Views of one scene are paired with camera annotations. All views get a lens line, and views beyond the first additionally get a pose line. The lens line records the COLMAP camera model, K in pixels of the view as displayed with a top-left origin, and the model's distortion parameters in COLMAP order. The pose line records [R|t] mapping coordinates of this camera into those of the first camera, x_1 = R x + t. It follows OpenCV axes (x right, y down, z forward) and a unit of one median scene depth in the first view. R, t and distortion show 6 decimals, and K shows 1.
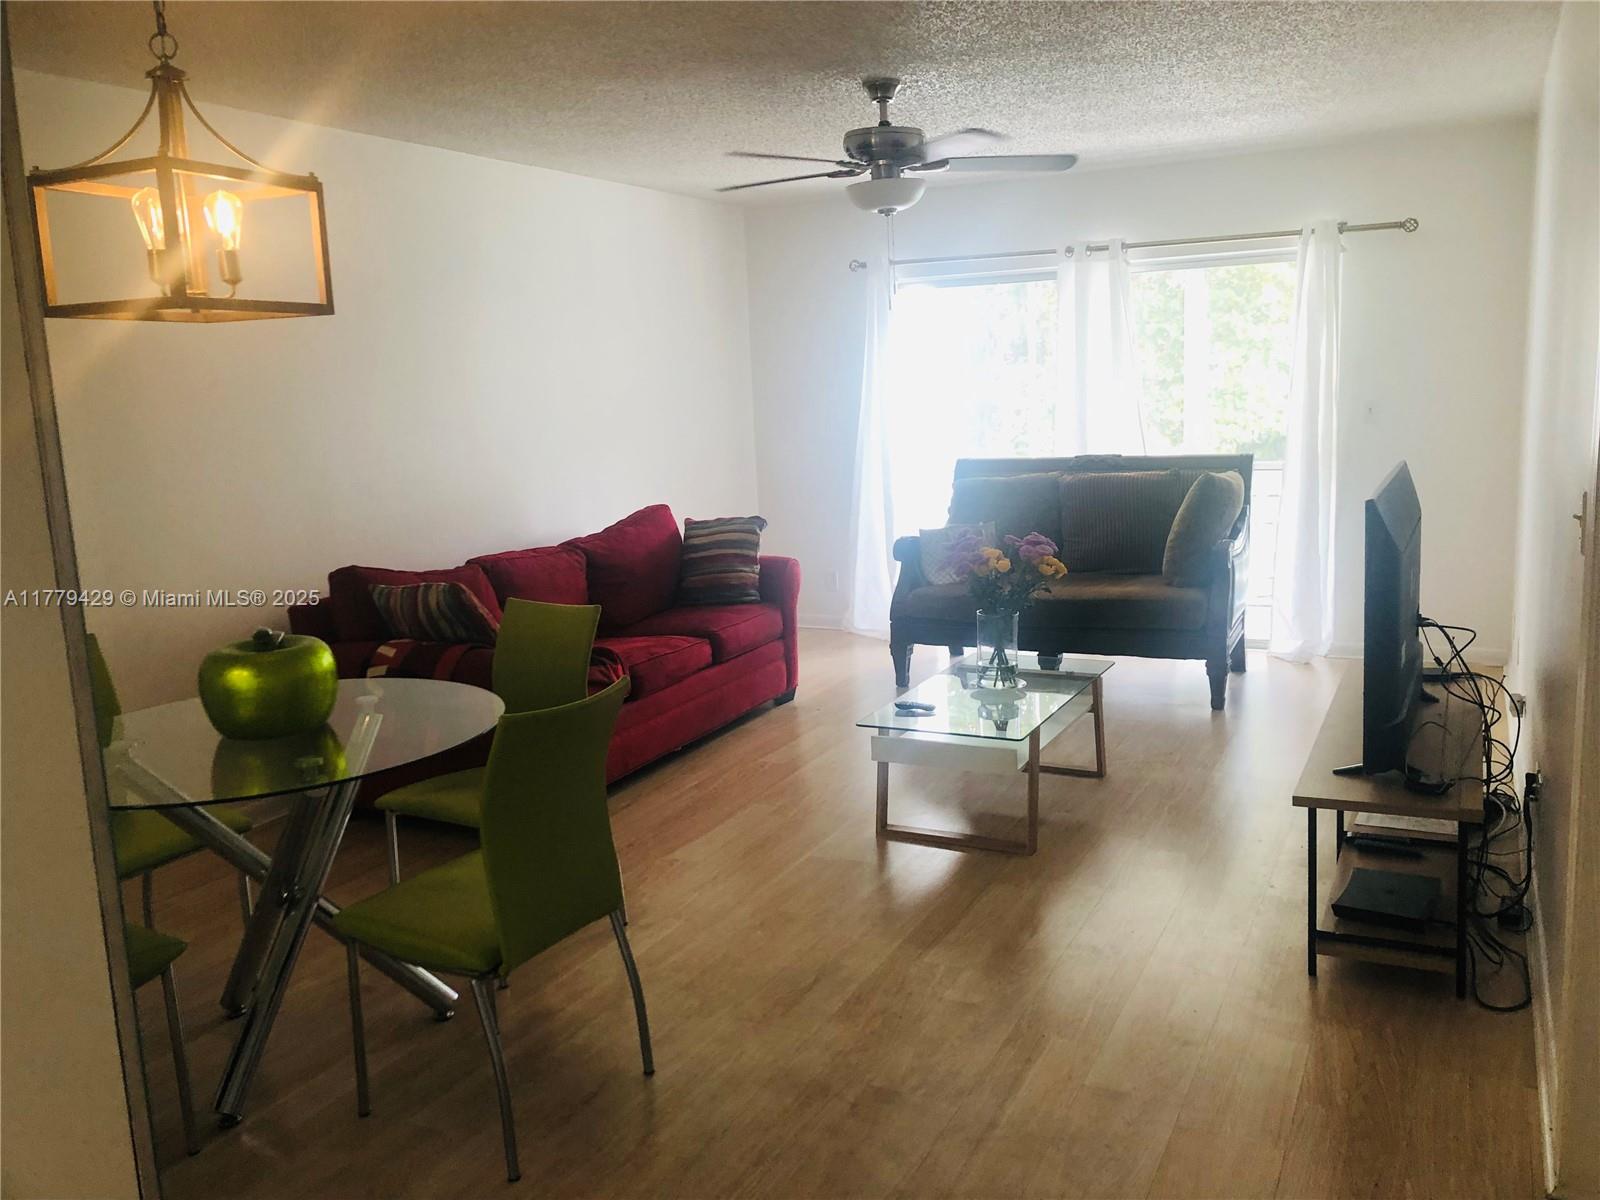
lens RADIAL K [[1336.1, 0, 810.1], [0, 1336.1, 593.8], [0, 0, 1]] dist [0.059491, -0.048271]
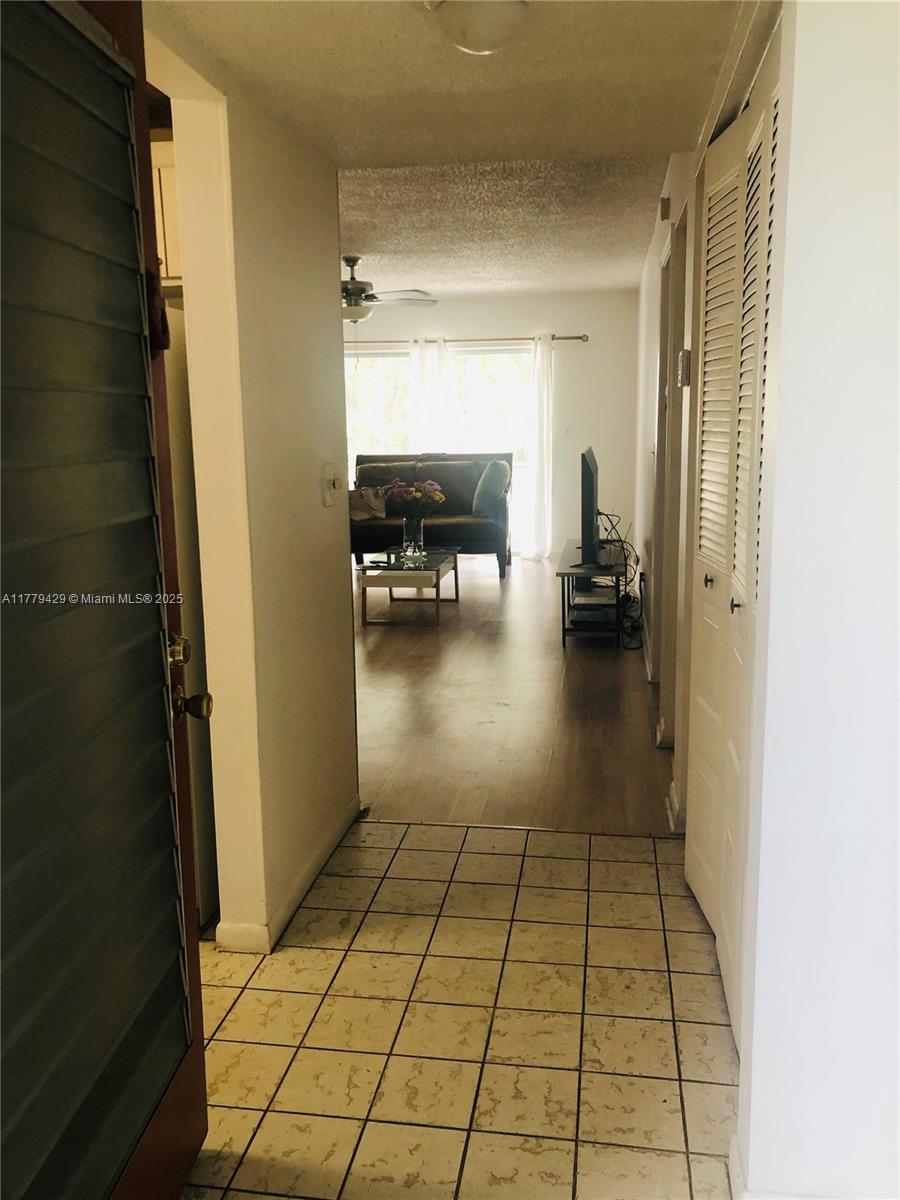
lens RADIAL K [[1002.1, 0, 440.1], [0, 1002.1, 600.2], [0, 0, 1]] dist [0.059491, -0.048271]
pose [[0.958847, -0.029682, 0.282367, -0.222792], [0.025877, 0.999517, 0.017196, 0.097461], [-0.282741, -0.009182, 0.959152, -0.429758]]
